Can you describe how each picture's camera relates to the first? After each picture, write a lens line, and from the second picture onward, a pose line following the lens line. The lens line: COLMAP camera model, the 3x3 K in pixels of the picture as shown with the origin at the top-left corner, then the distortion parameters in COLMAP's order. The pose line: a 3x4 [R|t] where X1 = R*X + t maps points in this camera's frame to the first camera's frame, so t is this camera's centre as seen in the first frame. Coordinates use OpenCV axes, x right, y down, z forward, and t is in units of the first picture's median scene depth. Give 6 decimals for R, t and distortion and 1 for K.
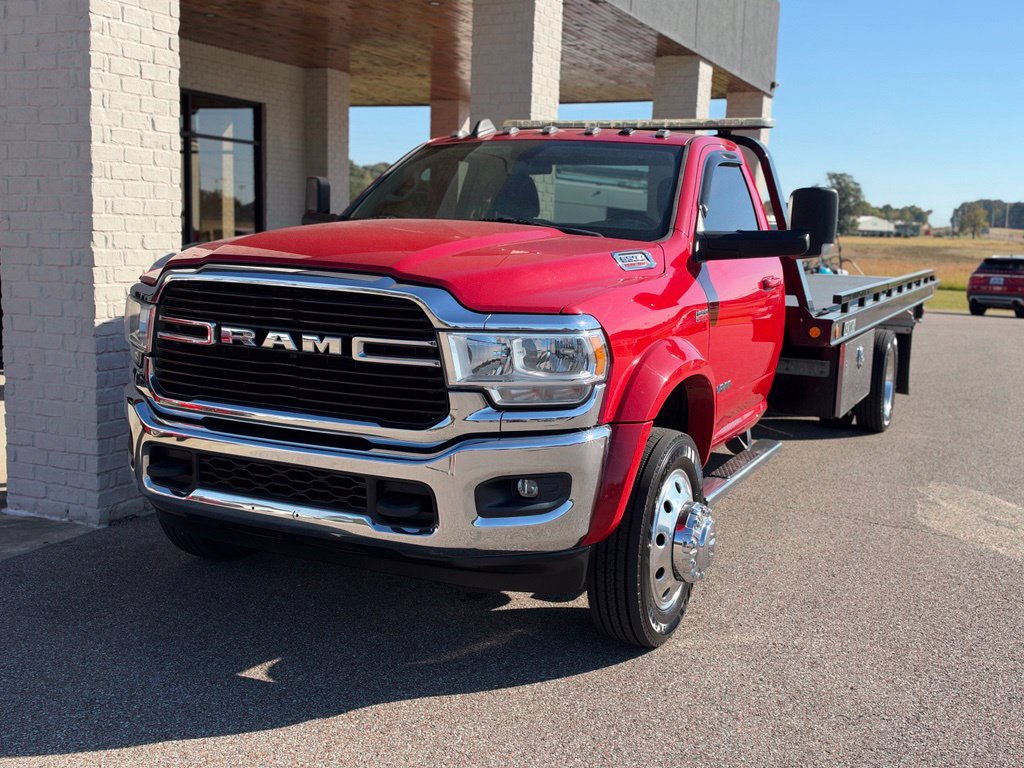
lens RADIAL K [[1105.2, 0, 512.0], [0, 1105.2, 384.0], [0, 0, 1]] dist [0.254047, -0.738132]
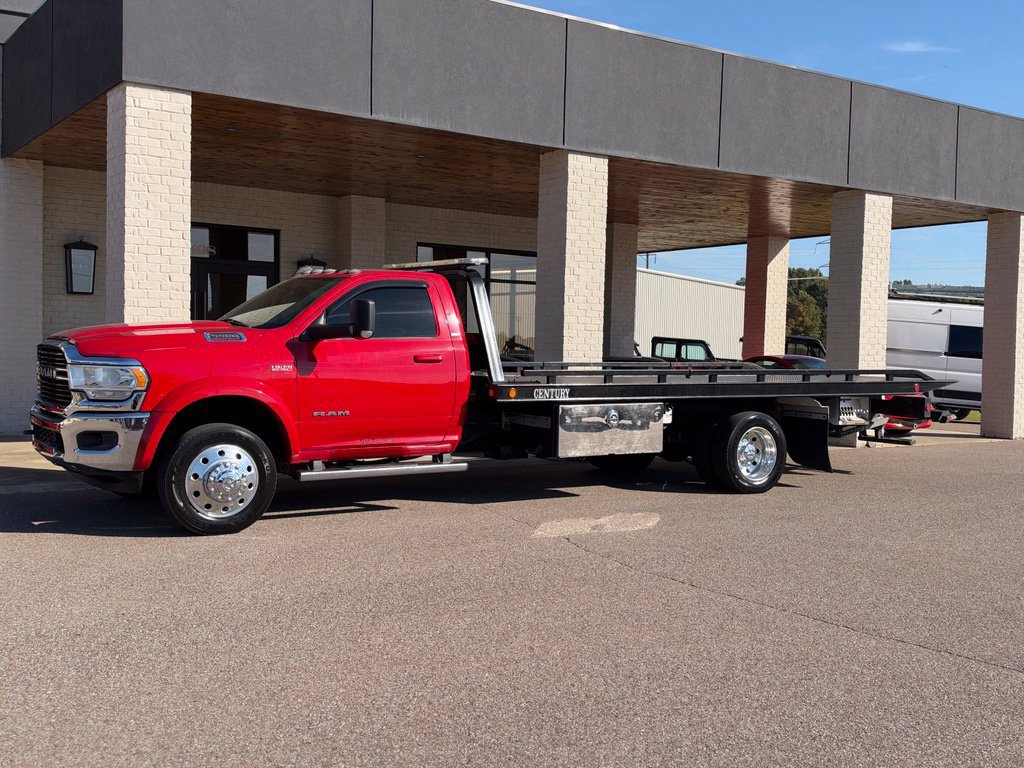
lens RADIAL K [[1105.2, 0, 512.0], [0, 1105.2, 384.0], [0, 0, 1]] dist [0.254047, -0.738132]
pose [[0.853268, 0.004571, -0.521453, 1.088991], [-0.067079, 0.992616, -0.101062, 0.093714], [0.517141, 0.121212, 0.847274, -0.270397]]
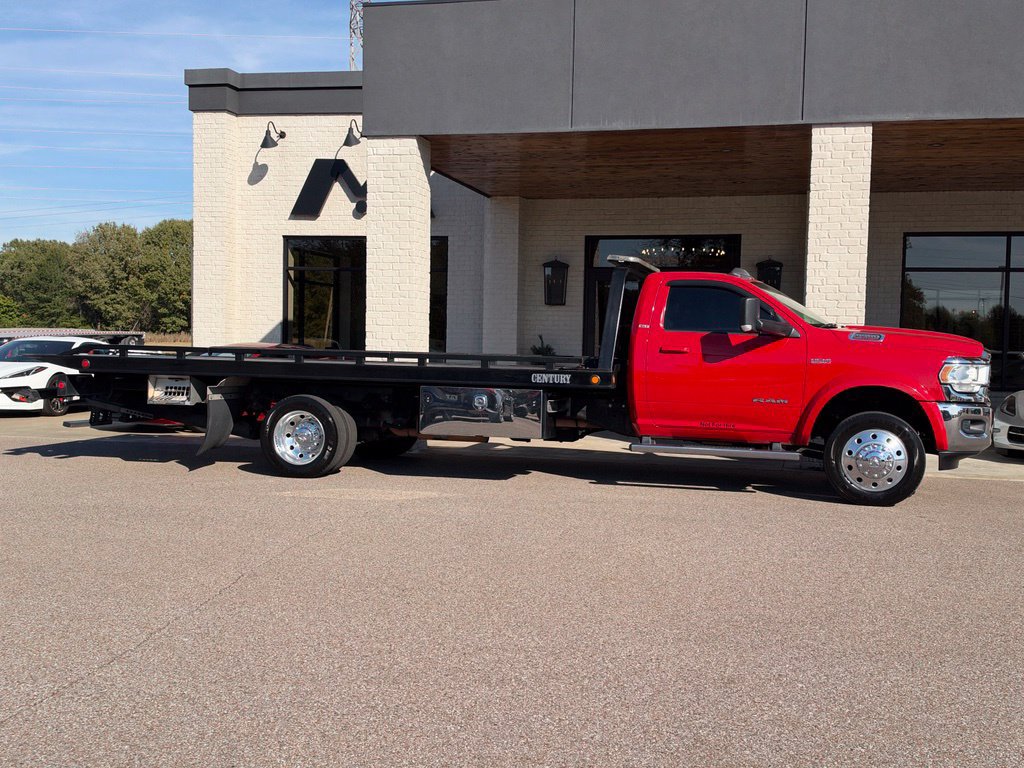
lens RADIAL K [[1141.5, 0, 516.6], [0, 1141.5, 390.7], [0, 0, 1]] dist [0.267044, -0.742935]
pose [[0.180755, 0.013618, -0.983434, 1.987377], [-0.150547, 0.988504, -0.013982, -0.015910], [0.971938, 0.150581, 0.180728, 0.778692]]
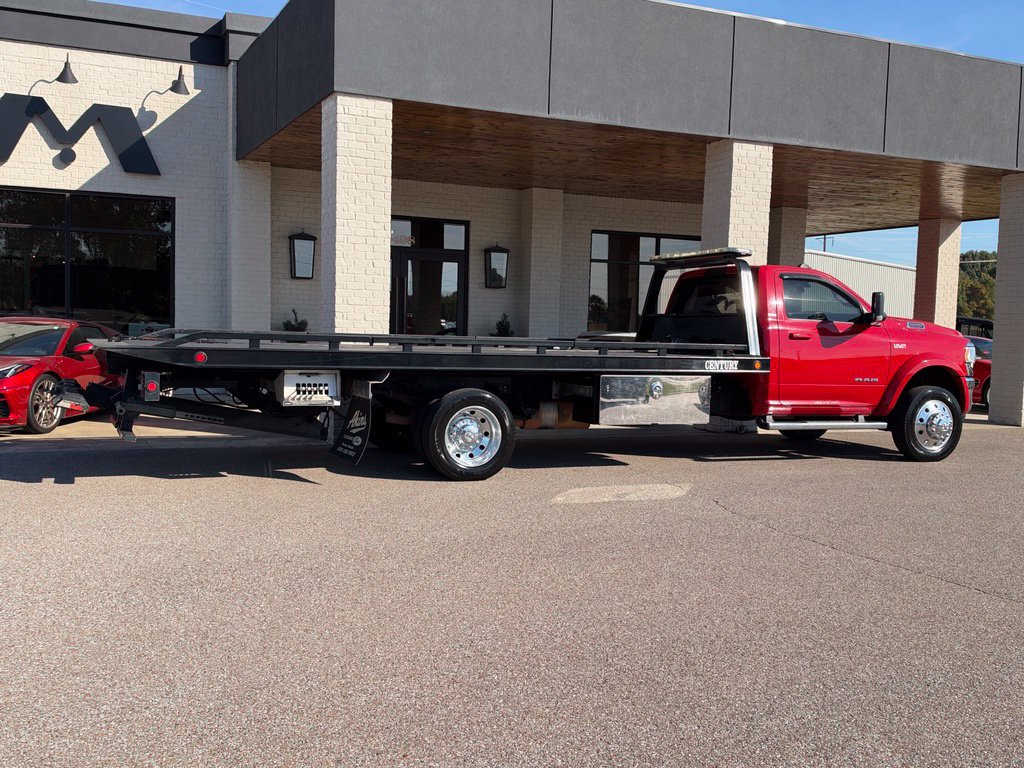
lens RADIAL K [[1022.8, 0, 499.9], [0, 1022.8, 385.2], [0, 0, 1]] dist [0.226263, -0.575627]
pose [[0.746463, 0.029450, -0.664775, 1.128532], [-0.096063, 0.993324, -0.063863, 0.101461], [0.658457, 0.111532, 0.744309, -0.284543]]
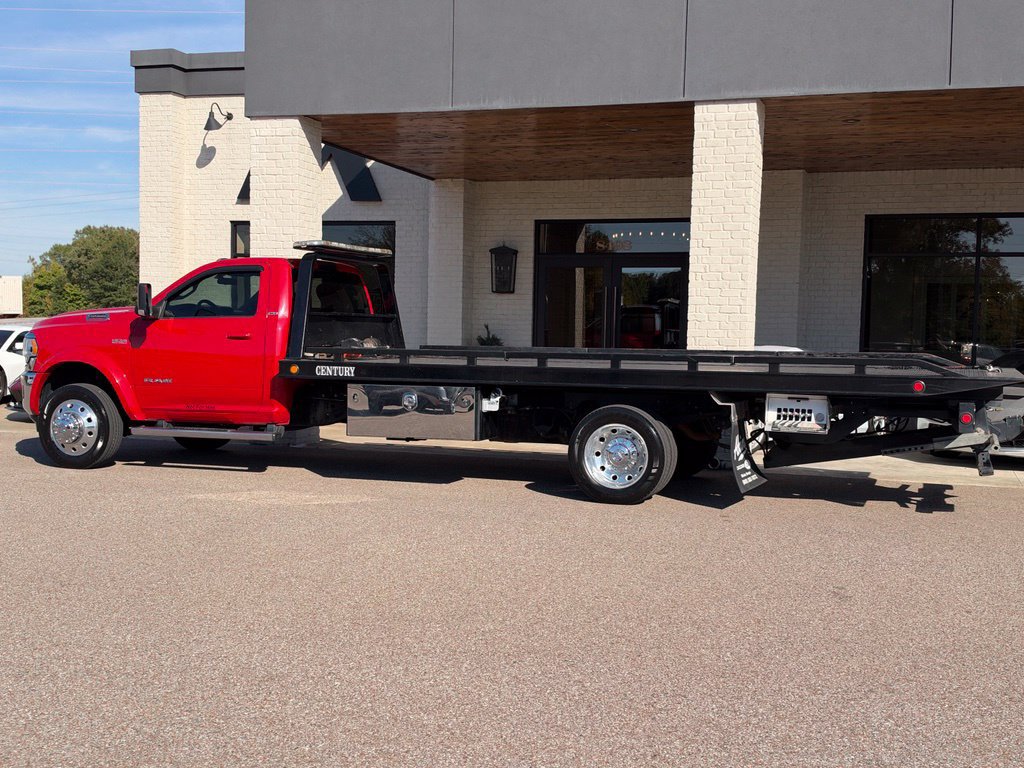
lens RADIAL K [[1205.6, 0, 512.6], [0, 1205.6, 389.4], [0, 0, 1]] dist [0.290602, -0.862559]
pose [[0.105944, 0.018884, -0.994193, 2.062047], [-0.156150, 0.987731, 0.002122, -0.071541], [0.982035, 0.155018, 0.107593, 1.146209]]
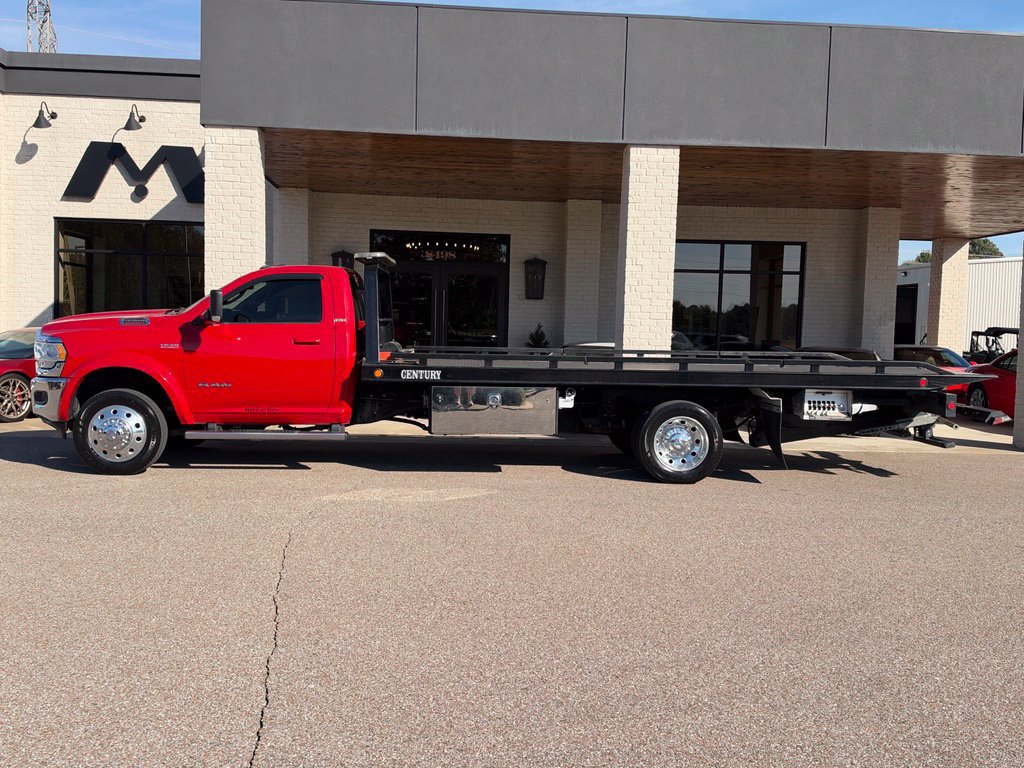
lens RADIAL K [[993.5, 0, 508.6], [0, 993.5, 388.2], [0, 0, 1]] dist [0.205845, -0.469765]
pose [[0.472670, 0.036023, -0.880503, 1.738460], [-0.133799, 0.990514, -0.031302, -0.003570], [0.871023, 0.132606, 0.473006, 0.475674]]
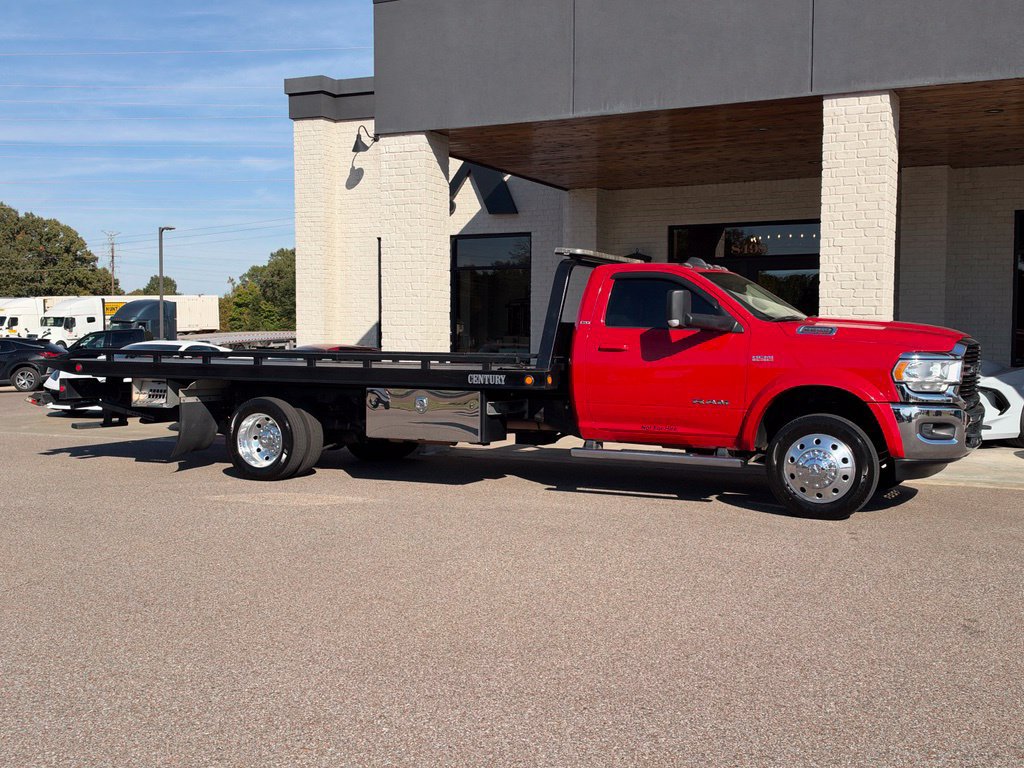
lens RADIAL K [[1141.5, 0, 516.6], [0, 1141.5, 390.7], [0, 0, 1]] dist [0.267044, -0.742935]
pose [[-0.026077, 0.016206, -0.999529, 1.939772], [-0.144115, 0.989363, 0.019801, -0.087712], [0.989217, 0.144563, -0.023464, 1.216967]]
